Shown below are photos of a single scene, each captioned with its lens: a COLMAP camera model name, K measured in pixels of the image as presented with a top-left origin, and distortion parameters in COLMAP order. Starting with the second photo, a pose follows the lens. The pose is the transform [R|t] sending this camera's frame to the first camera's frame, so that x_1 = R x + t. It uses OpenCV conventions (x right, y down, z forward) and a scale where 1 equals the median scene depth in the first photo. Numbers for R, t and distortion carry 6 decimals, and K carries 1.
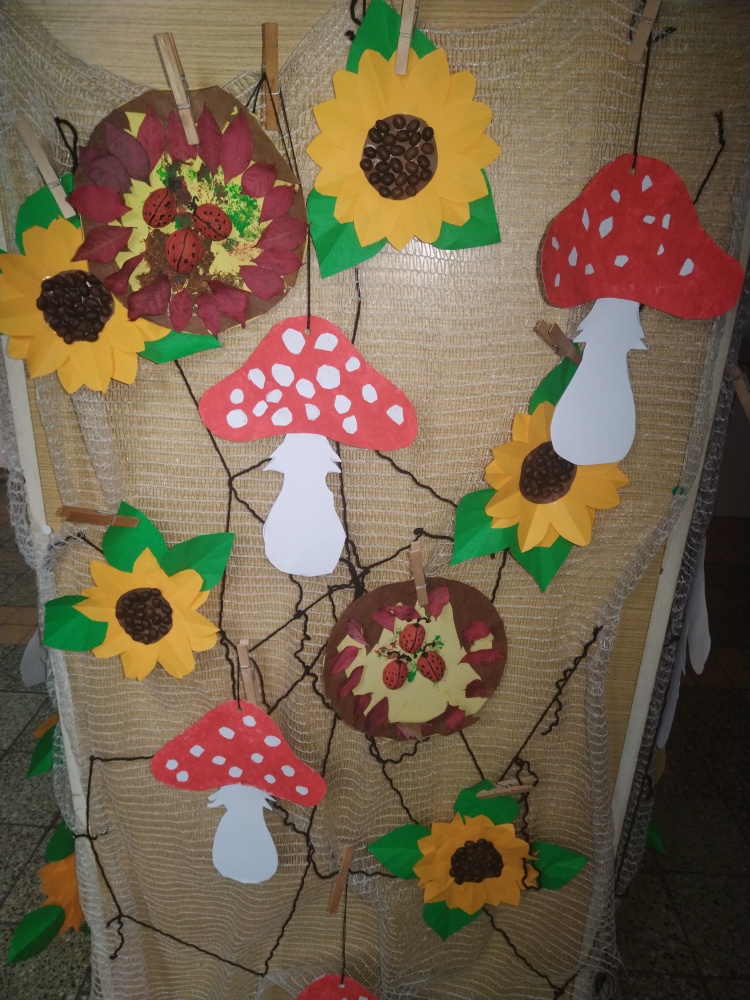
lens RADIAL K [[690.8, 0, 375.0], [0, 690.8, 500.0], [0, 0, 1]] dist [0.004877, 0.003009]
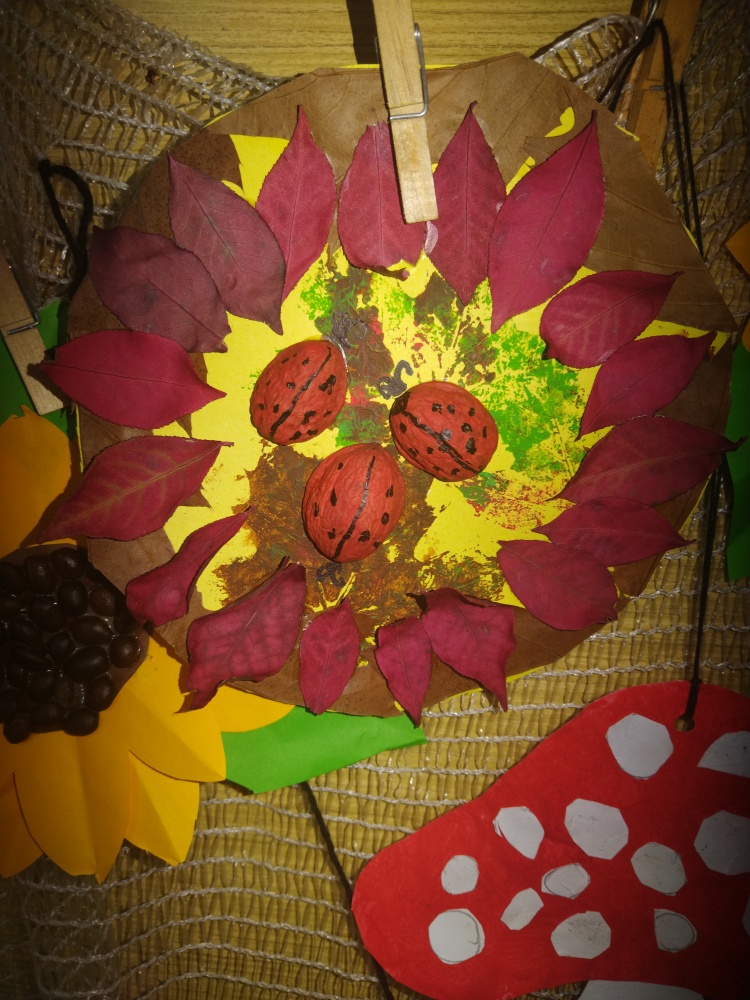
lens RADIAL K [[699.1, 0, 375.0], [0, 699.1, 500.0], [0, 0, 1]] dist [-0.035215, 0.062998]
pose [[0.999106, 0.019800, -0.037359, -0.258286], [-0.026643, 0.980909, -0.192631, -0.299455], [0.032832, 0.193454, 0.980560, 0.661373]]
